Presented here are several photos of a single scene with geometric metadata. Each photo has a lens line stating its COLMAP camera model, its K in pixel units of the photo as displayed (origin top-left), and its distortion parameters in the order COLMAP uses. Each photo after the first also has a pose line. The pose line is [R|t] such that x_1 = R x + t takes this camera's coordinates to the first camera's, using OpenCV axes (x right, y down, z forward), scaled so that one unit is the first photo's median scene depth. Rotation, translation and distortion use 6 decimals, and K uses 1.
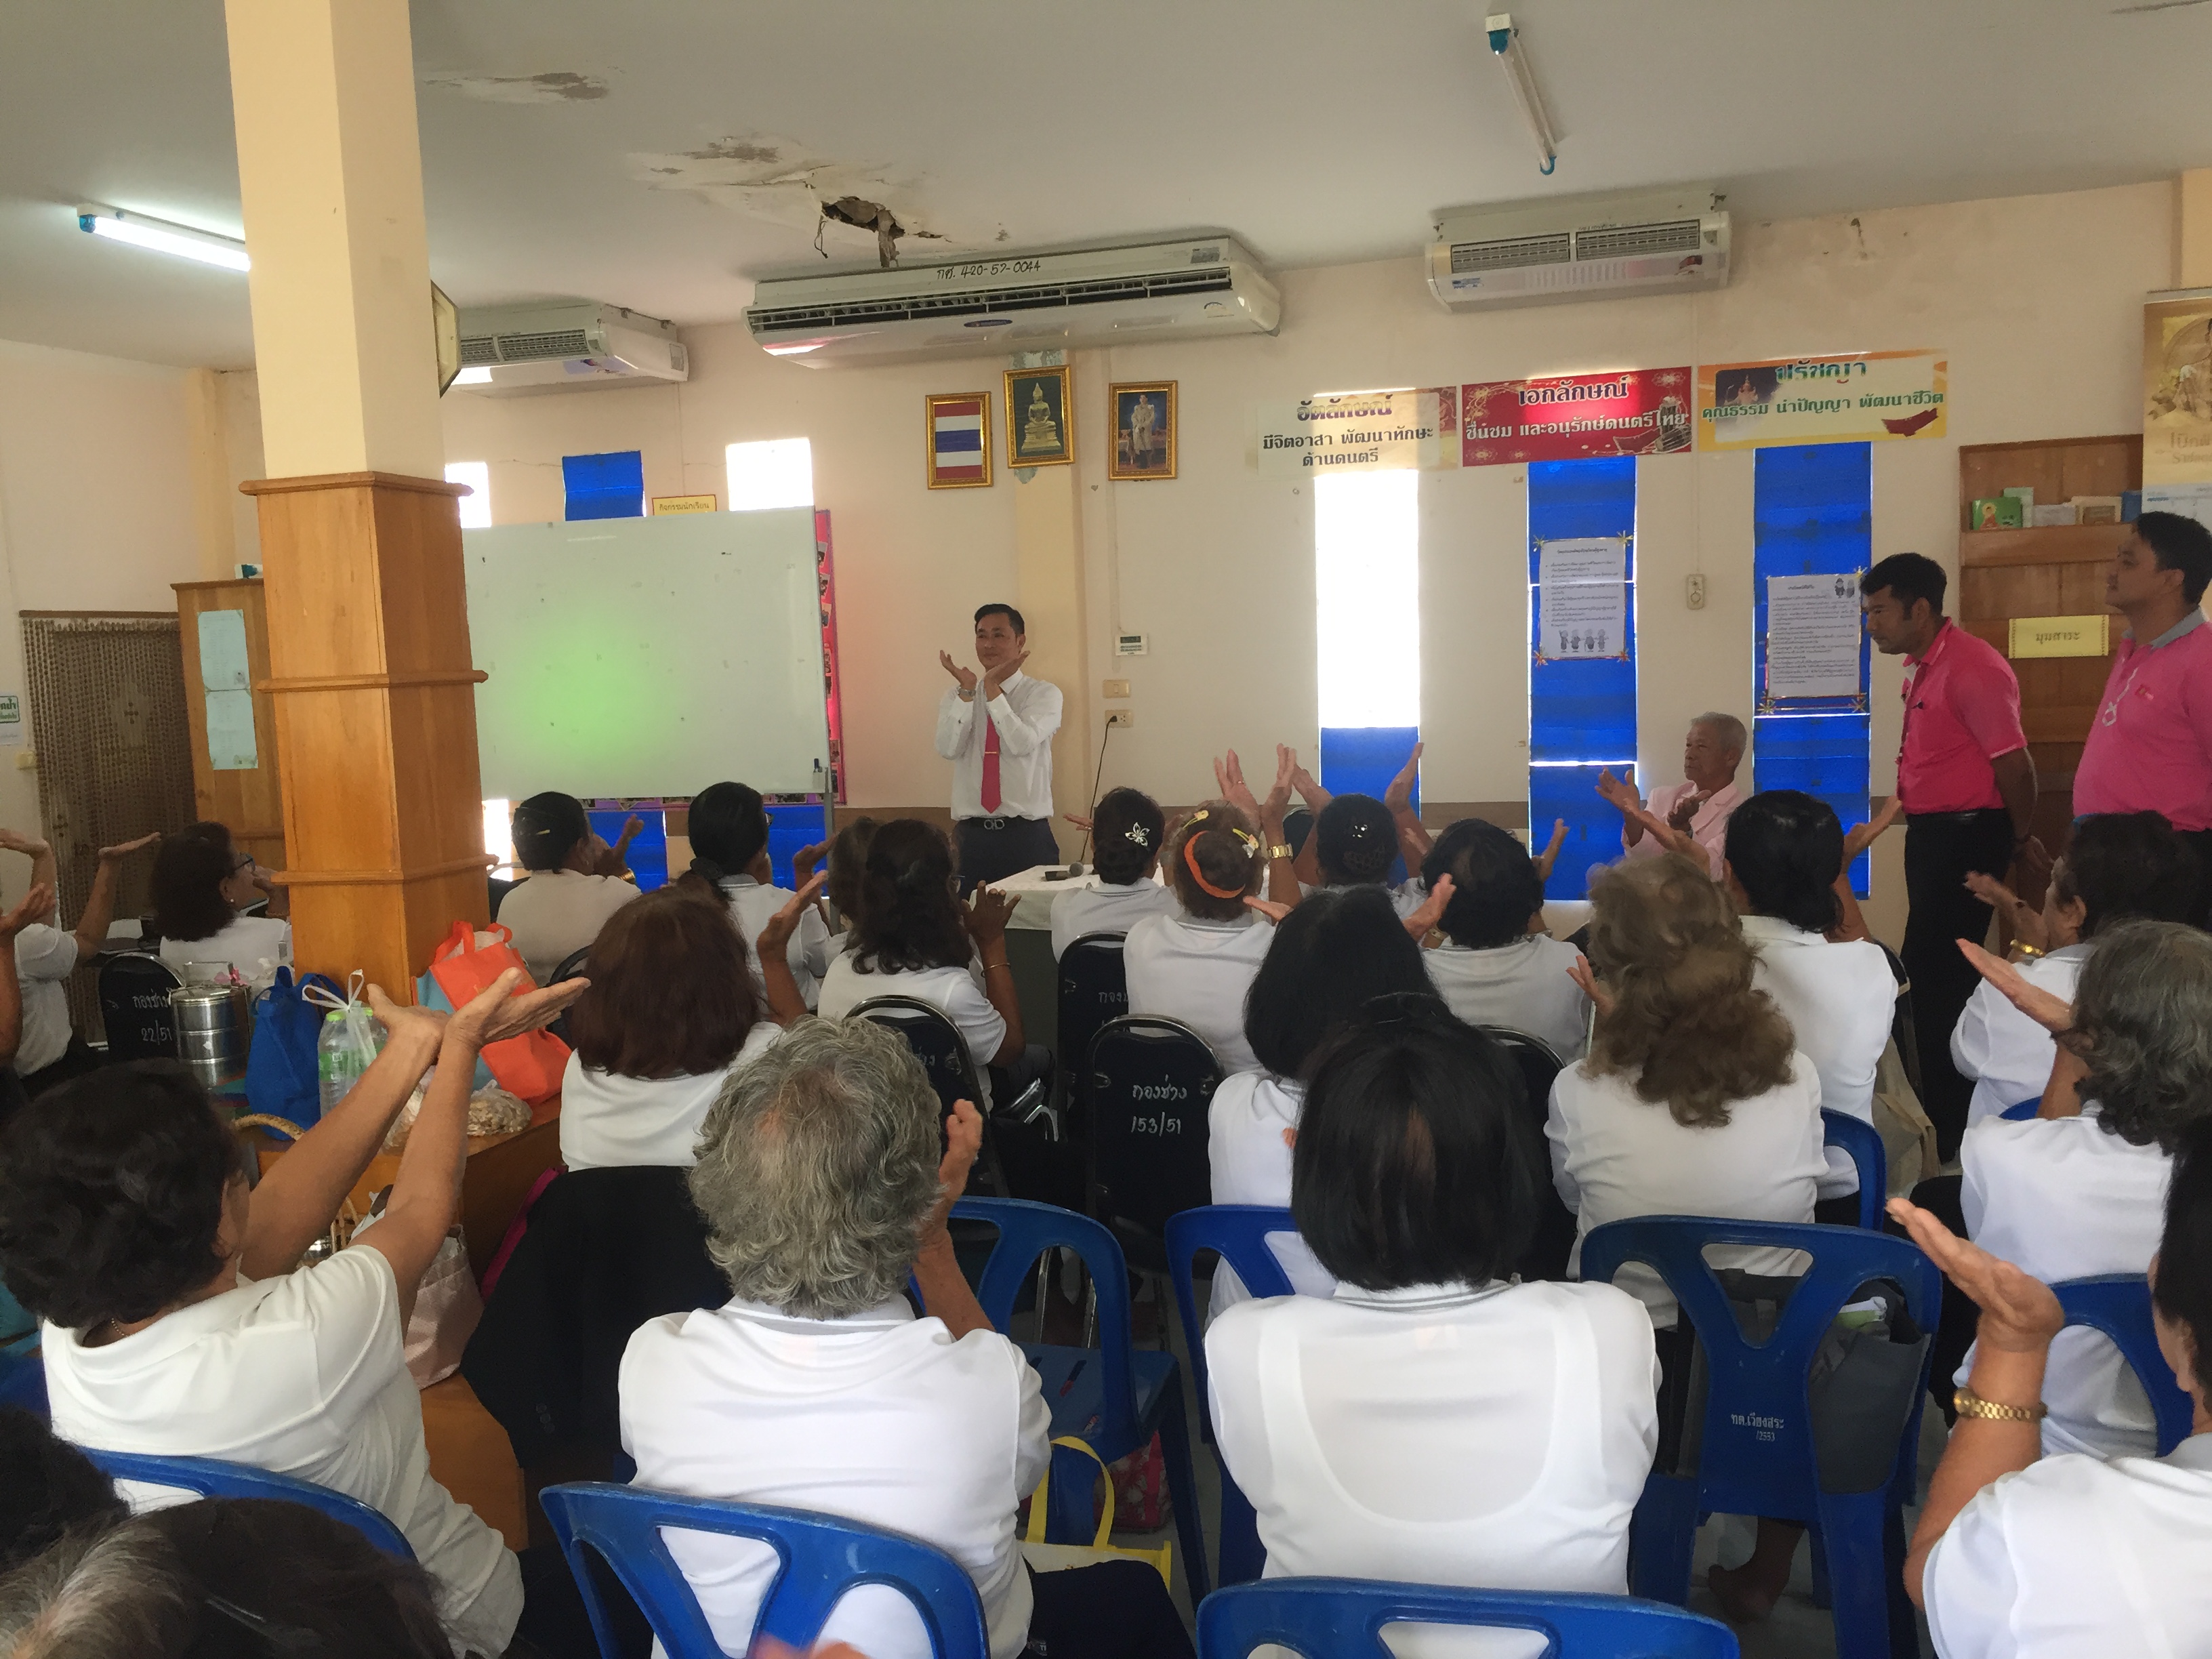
lens RADIAL K [[1906.5, 0, 1119.2], [0, 1906.5, 830.1], [0, 0, 1]] dist [0.079935, -0.117725]
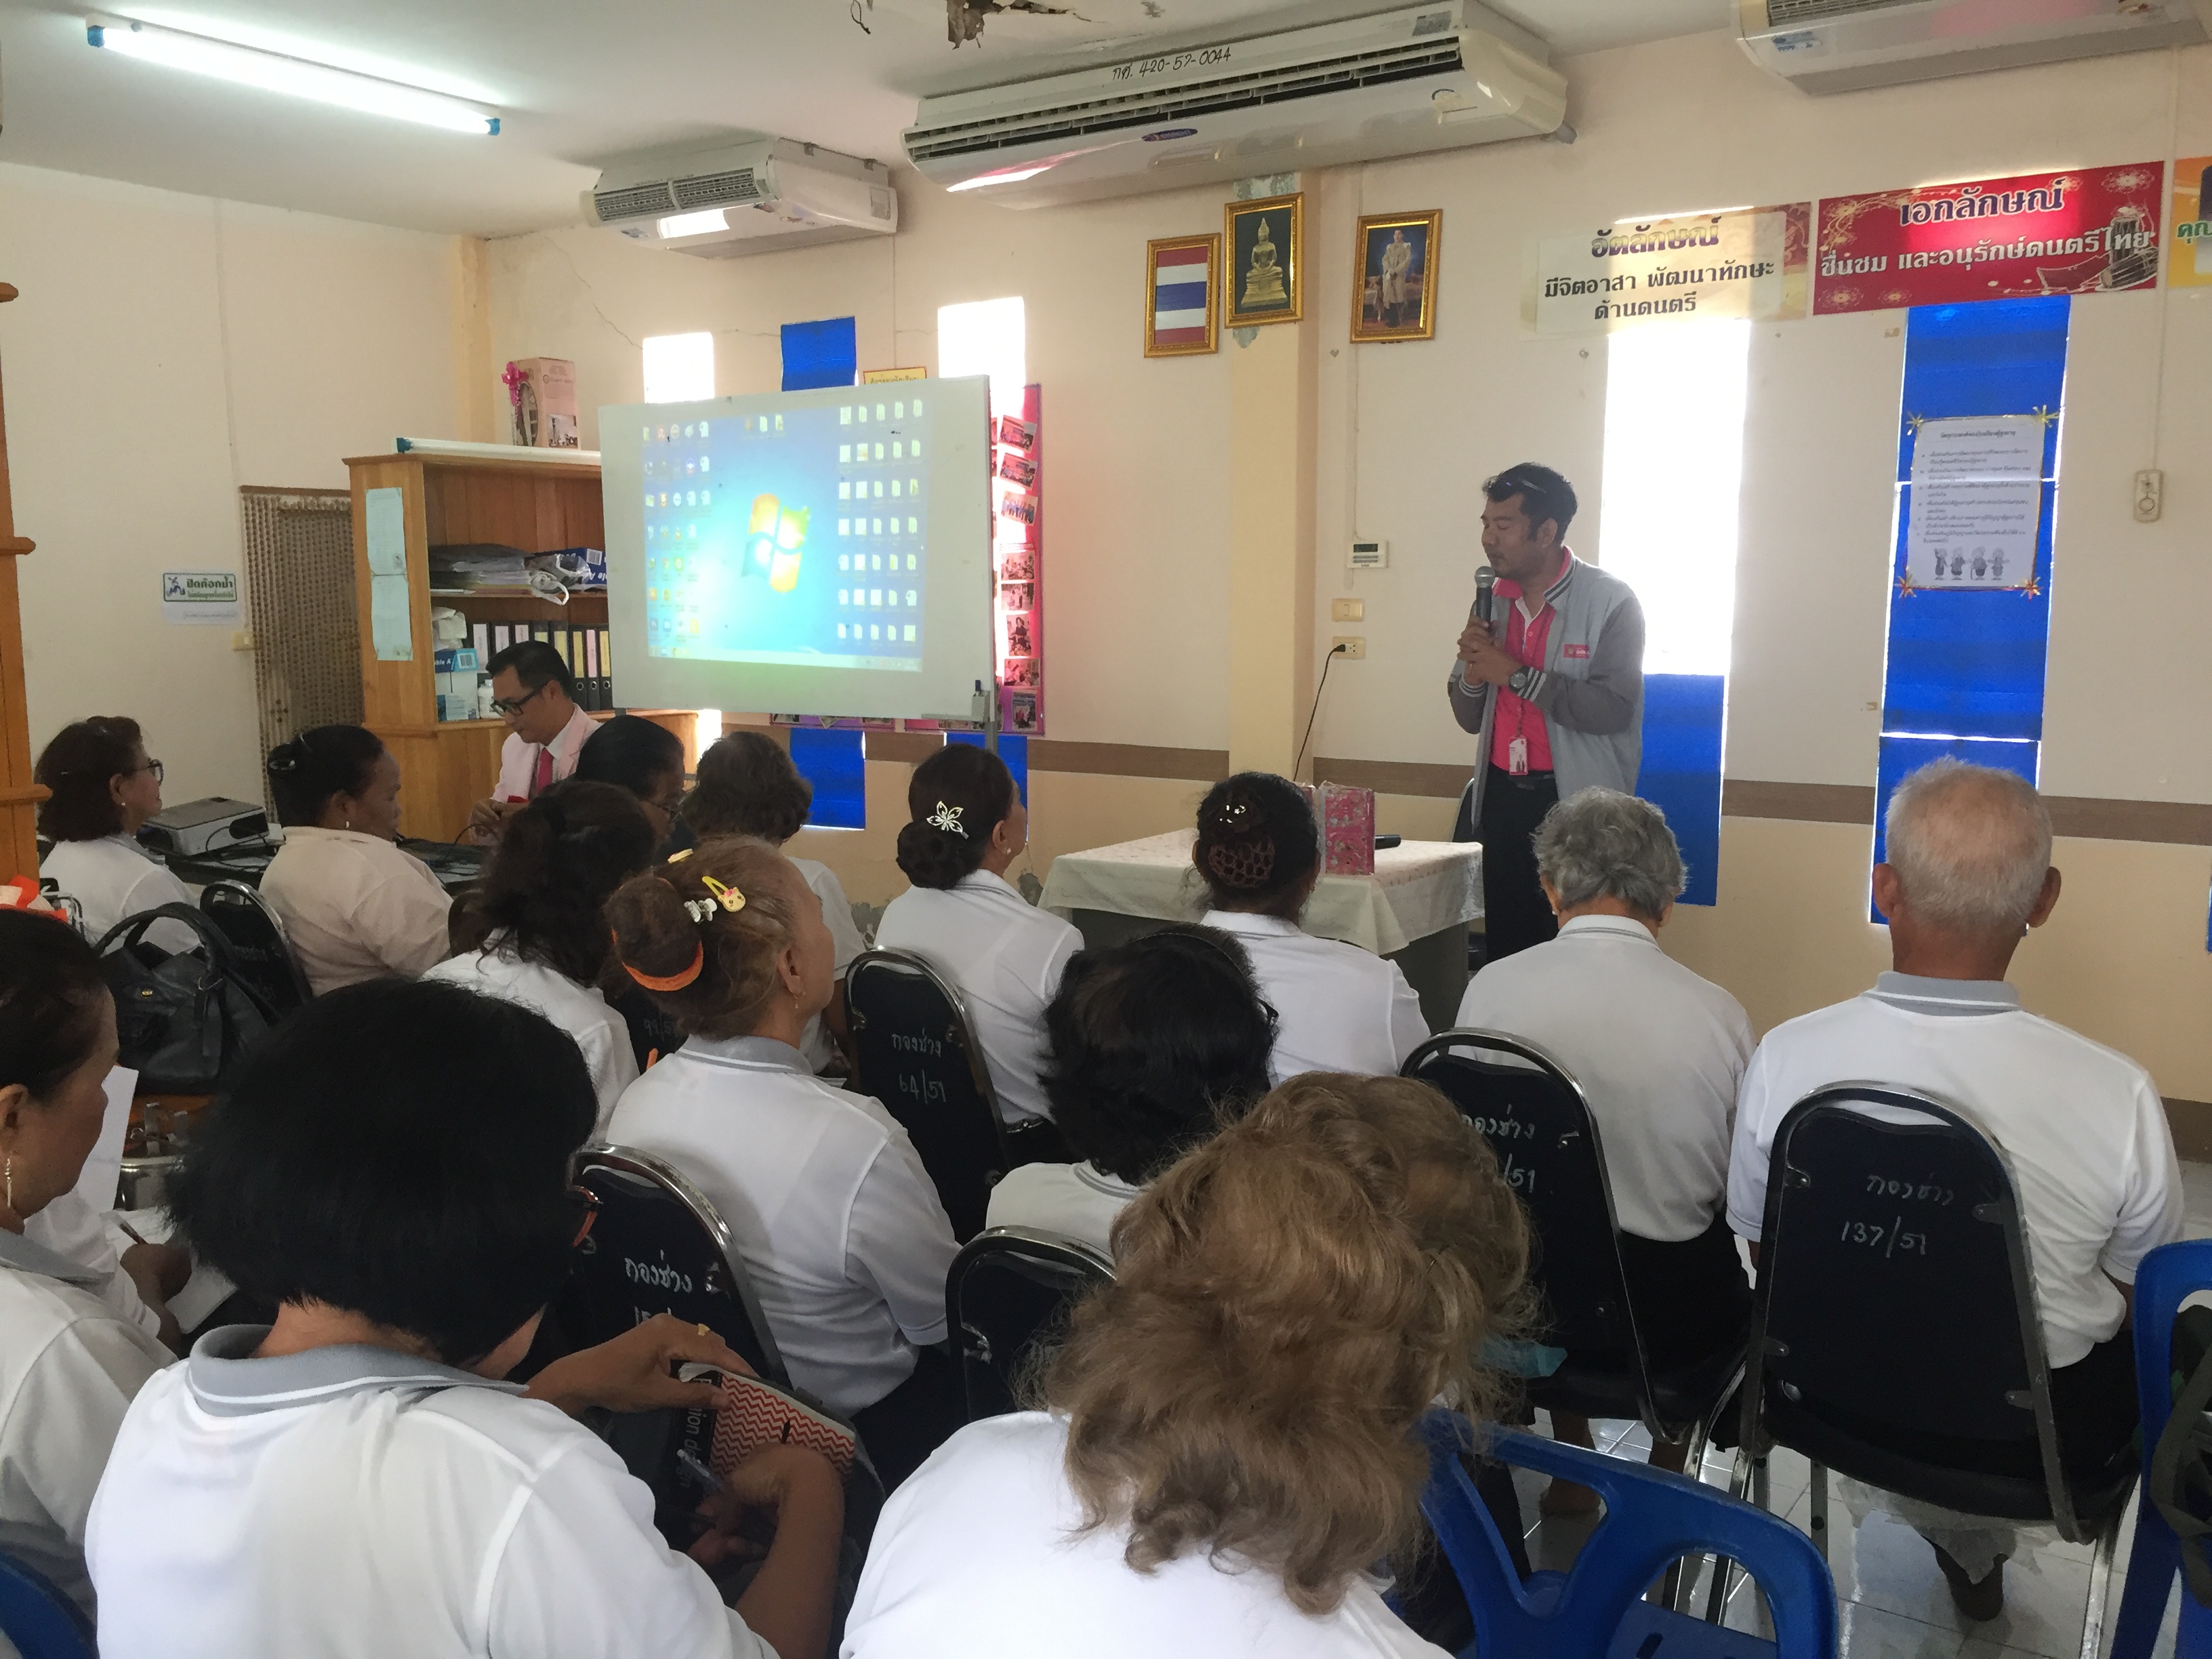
lens RADIAL K [[1906.5, 0, 1111.1], [0, 1906.5, 830.4], [0, 0, 1]] dist [0.079935, -0.117725]
pose [[0.949979, 0.072771, -0.303717, 0.159053], [-0.060183, 0.996903, 0.050615, -0.017809], [0.306460, -0.029804, 0.951417, 0.221425]]
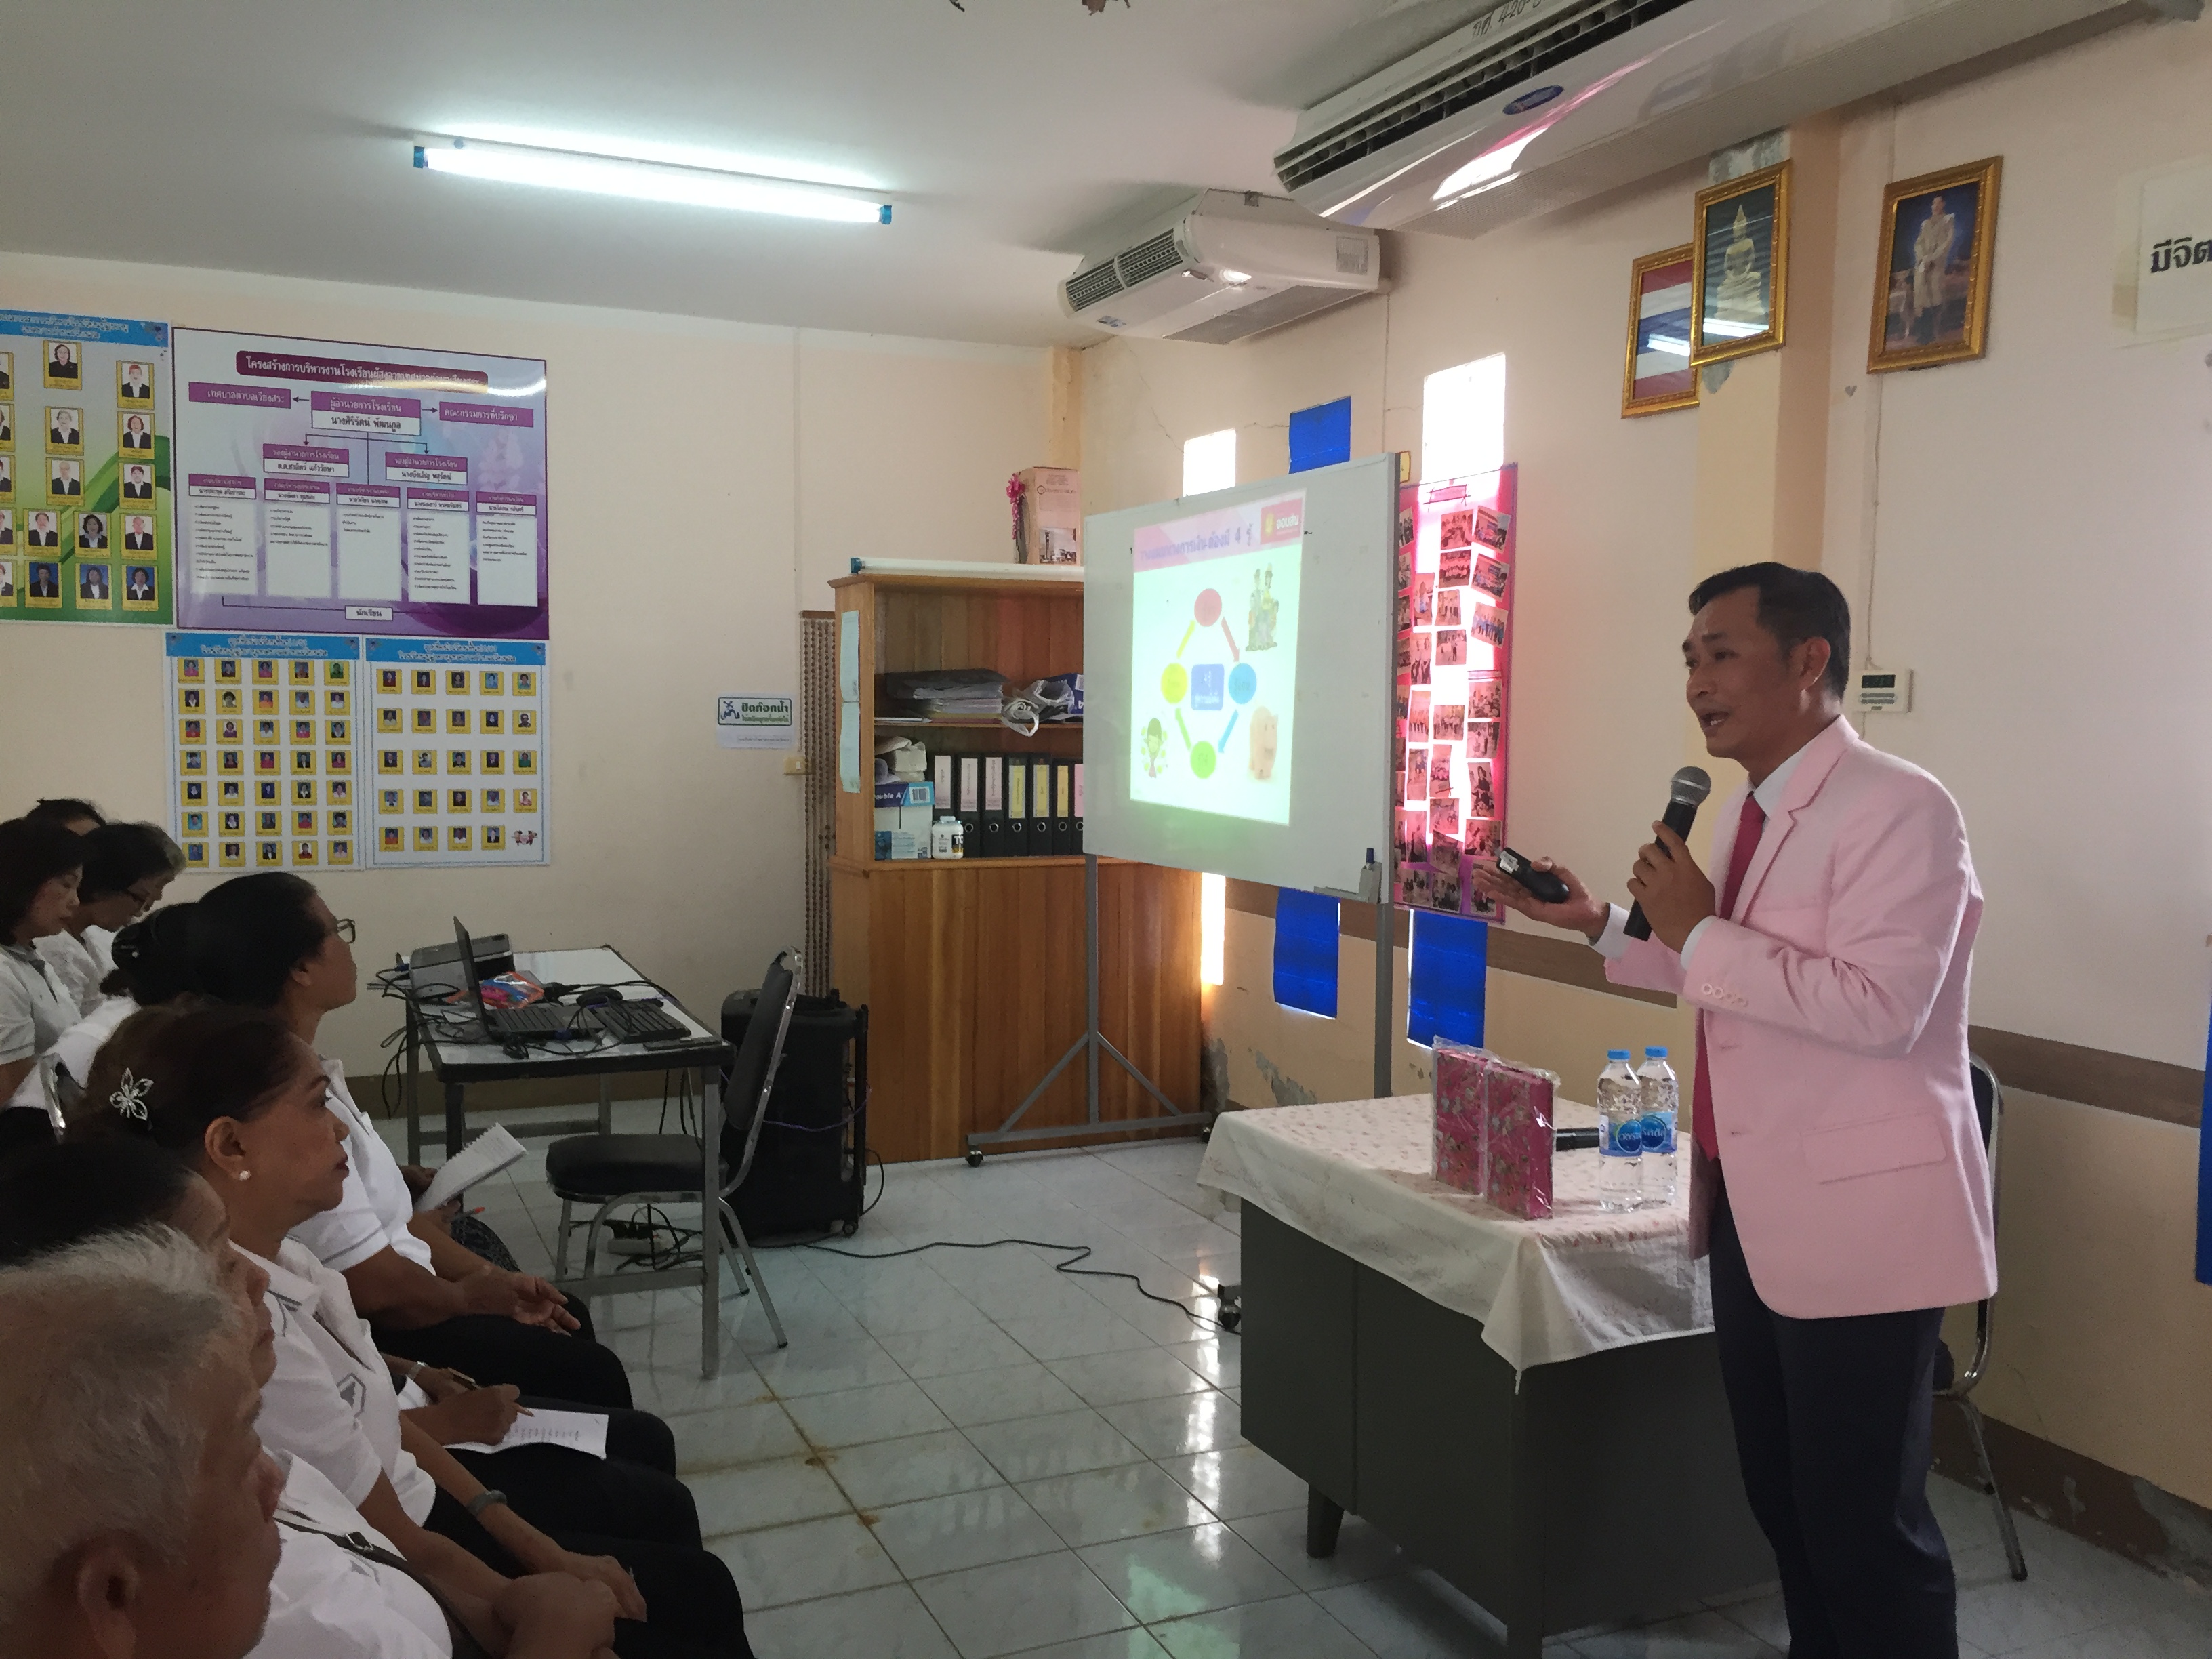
lens RADIAL K [[1906.5, 0, 1104.0], [0, 1906.5, 826.0], [0, 0, 1]] dist [0.079935, -0.117725]
pose [[0.648617, 0.095157, -0.755143, 0.274051], [-0.105227, 0.993837, 0.034853, -0.059151], [0.753806, 0.056855, 0.654633, 0.522983]]
